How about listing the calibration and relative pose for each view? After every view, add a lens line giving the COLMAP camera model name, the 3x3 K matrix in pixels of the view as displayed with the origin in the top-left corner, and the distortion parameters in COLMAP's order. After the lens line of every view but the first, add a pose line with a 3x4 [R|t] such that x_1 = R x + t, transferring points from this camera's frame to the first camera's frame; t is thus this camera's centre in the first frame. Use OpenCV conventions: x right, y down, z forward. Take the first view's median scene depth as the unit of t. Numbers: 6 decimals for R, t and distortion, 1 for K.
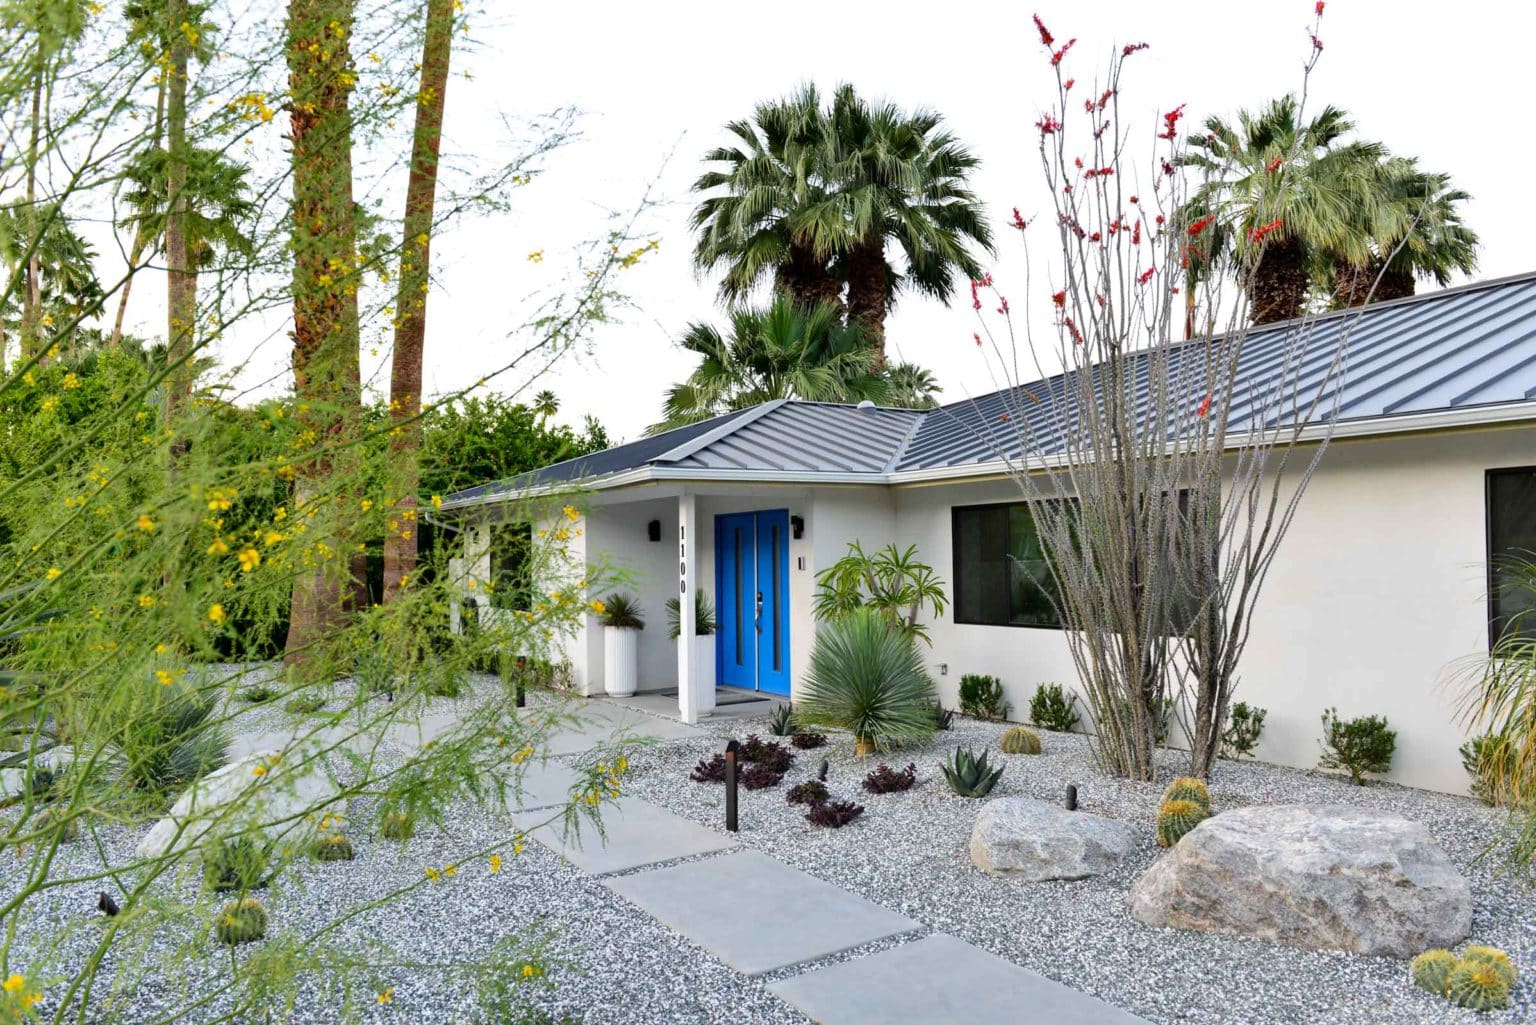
lens RADIAL K [[1041.7, 0, 768.0], [0, 1041.7, 512.5], [0, 0, 1]] dist [-0.205078, -0.000008]
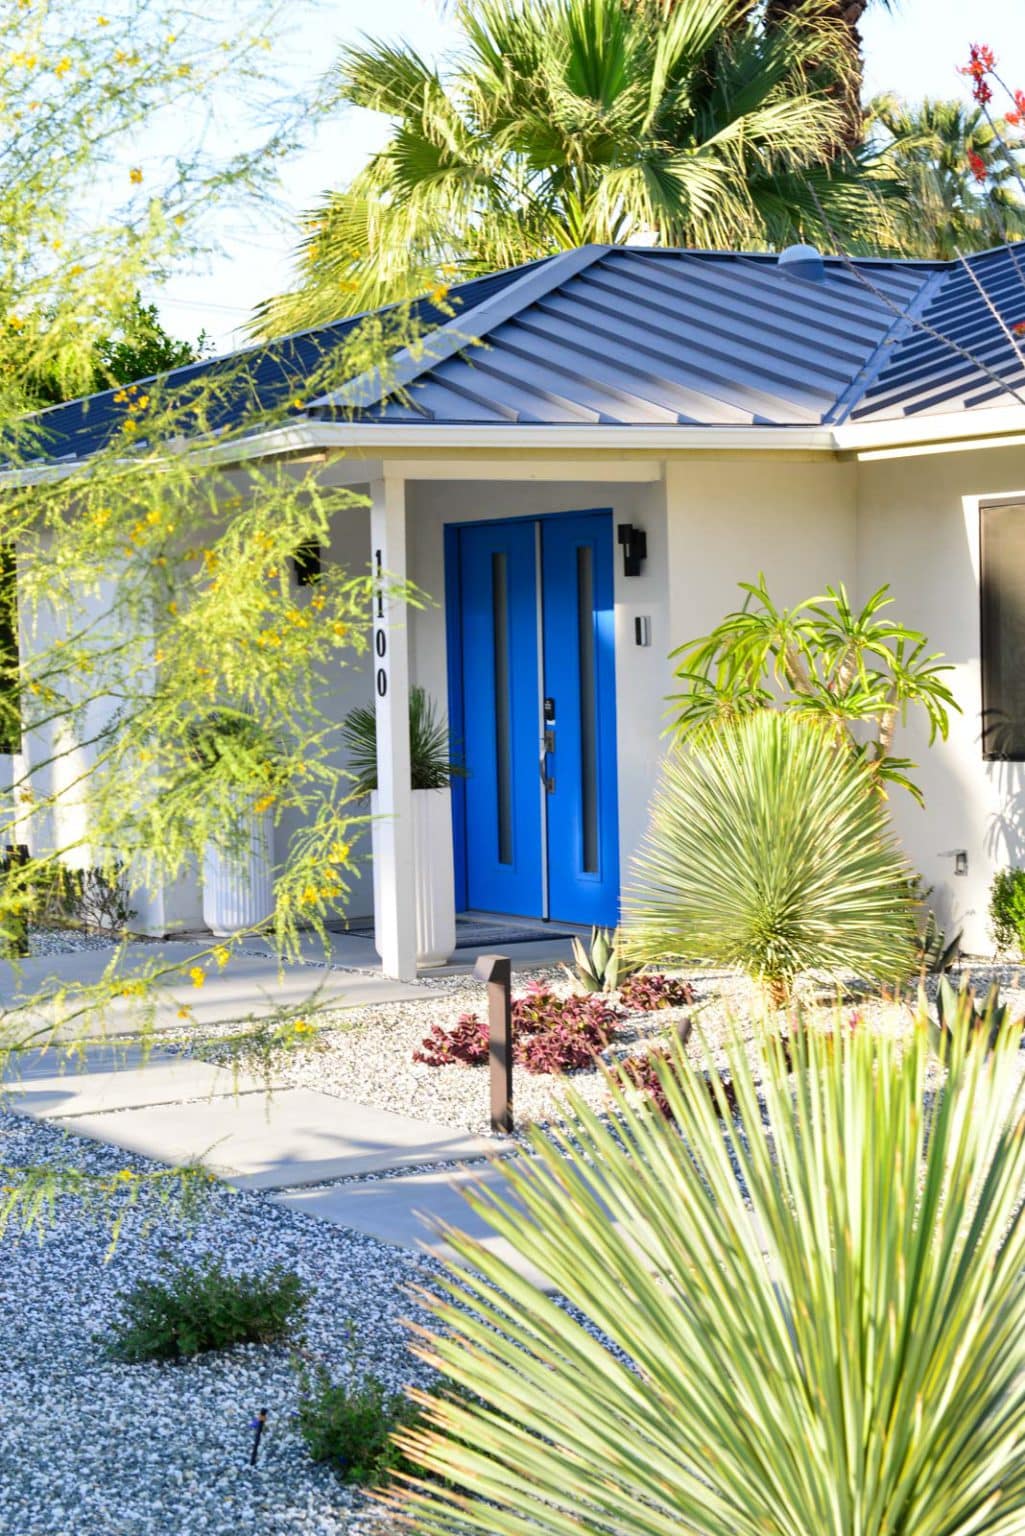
lens RADIAL K [[2915.3, 0, 512.5], [0, 2915.3, 768.0], [0, 0, 1]] dist [0.116494, -0.092337]
pose [[0.999756, -0.009958, -0.019741, 0.000548], [0.011602, 0.996312, 0.085014, 0.000251], [0.018821, -0.085222, 0.996184, -0.263787]]
